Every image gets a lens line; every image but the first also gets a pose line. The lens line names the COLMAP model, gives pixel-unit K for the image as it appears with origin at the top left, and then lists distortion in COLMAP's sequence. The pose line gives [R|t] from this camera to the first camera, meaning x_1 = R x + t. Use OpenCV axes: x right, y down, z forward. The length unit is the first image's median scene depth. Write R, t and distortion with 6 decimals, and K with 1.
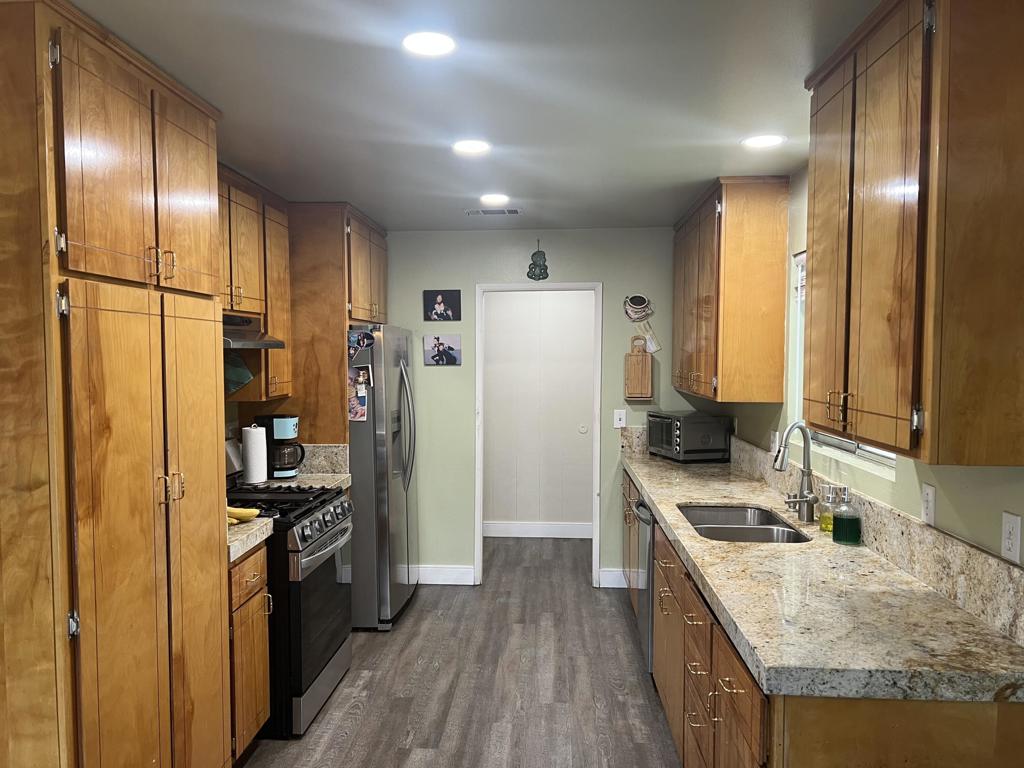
lens RADIAL K [[776.1, 0, 504.1], [0, 776.1, 397.7], [0, 0, 1]] dist [0.064587, -0.080961]
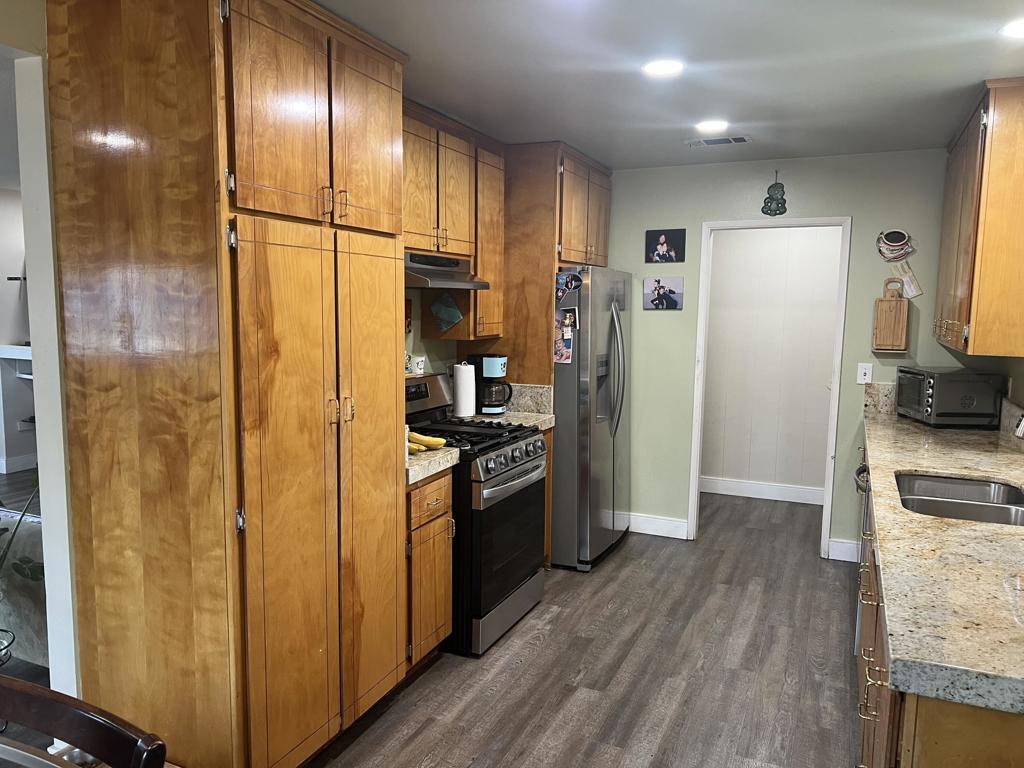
lens RADIAL K [[774.3, 0, 498.0], [0, 774.3, 395.7], [0, 0, 1]] dist [0.059559, -0.086543]
pose [[0.935477, 0.052961, -0.349397, 0.103175], [-0.031853, 0.997318, 0.065888, 0.010558], [0.351950, -0.050508, 0.934655, 0.040524]]
